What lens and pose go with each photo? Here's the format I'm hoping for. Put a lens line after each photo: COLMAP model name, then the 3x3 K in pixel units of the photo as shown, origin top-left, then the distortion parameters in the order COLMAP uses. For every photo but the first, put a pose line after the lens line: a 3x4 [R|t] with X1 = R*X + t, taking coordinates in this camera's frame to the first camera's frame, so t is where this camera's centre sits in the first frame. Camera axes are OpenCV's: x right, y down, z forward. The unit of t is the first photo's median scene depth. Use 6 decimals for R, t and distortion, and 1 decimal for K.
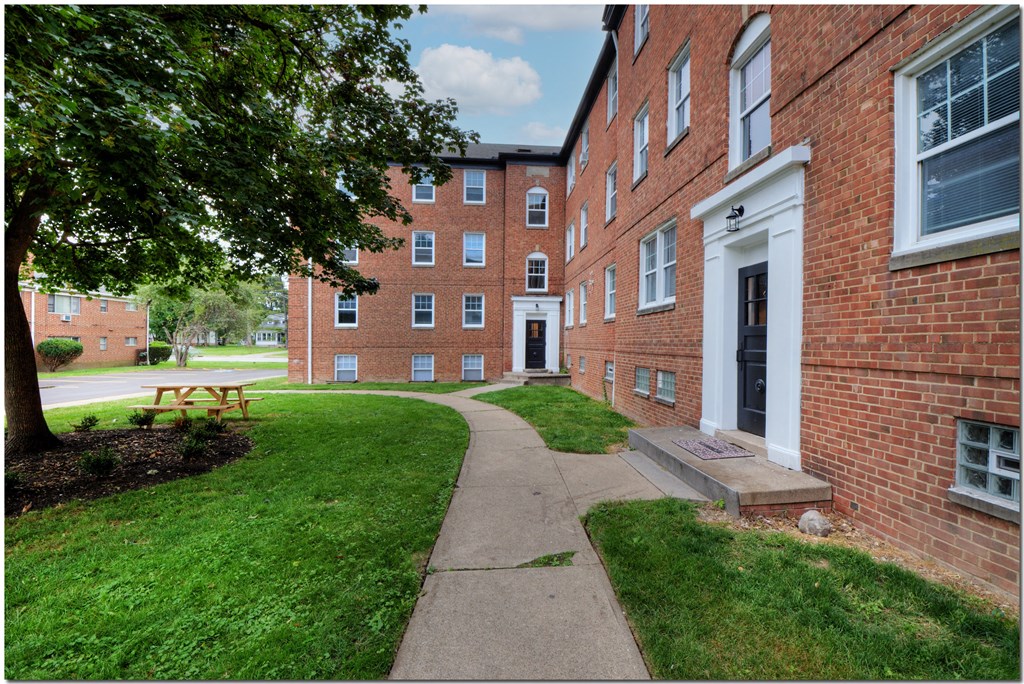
lens RADIAL K [[452.0, 0, 517.0], [0, 452.0, 343.7], [0, 0, 1]] dist [0.019240, -0.000286]
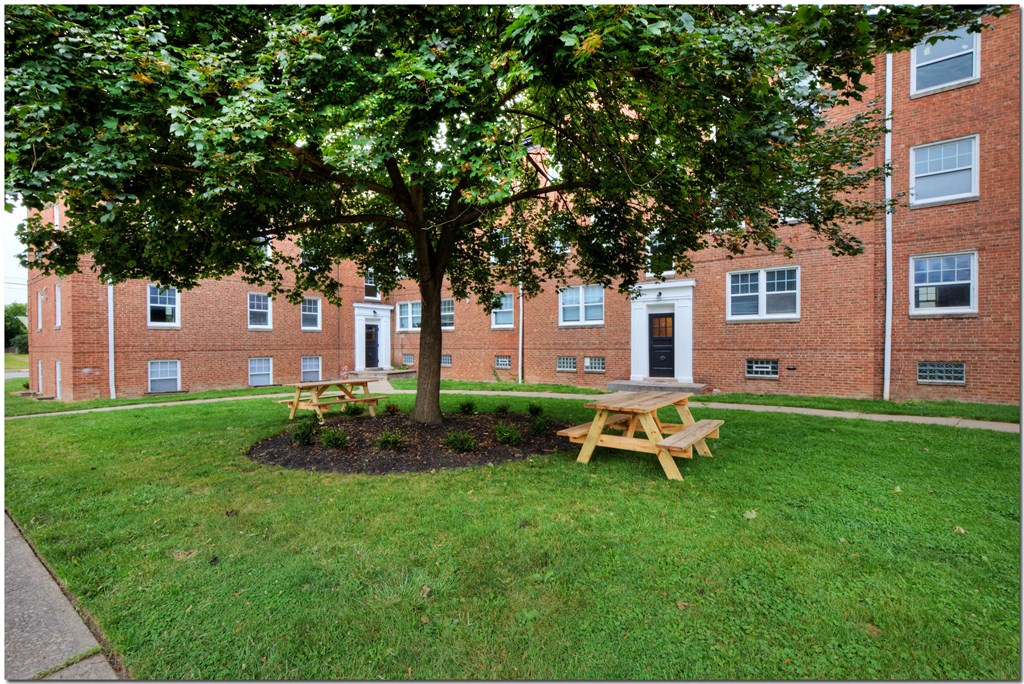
lens RADIAL K [[452.0, 0, 516.1], [0, 452.0, 343.3], [0, 0, 1]] dist [0.019240, -0.000286]
pose [[0.650629, -0.003466, 0.759388, -0.600023], [0.007372, 0.999971, -0.001752, -0.000213], [-0.759360, 0.006738, 0.650636, -0.026175]]
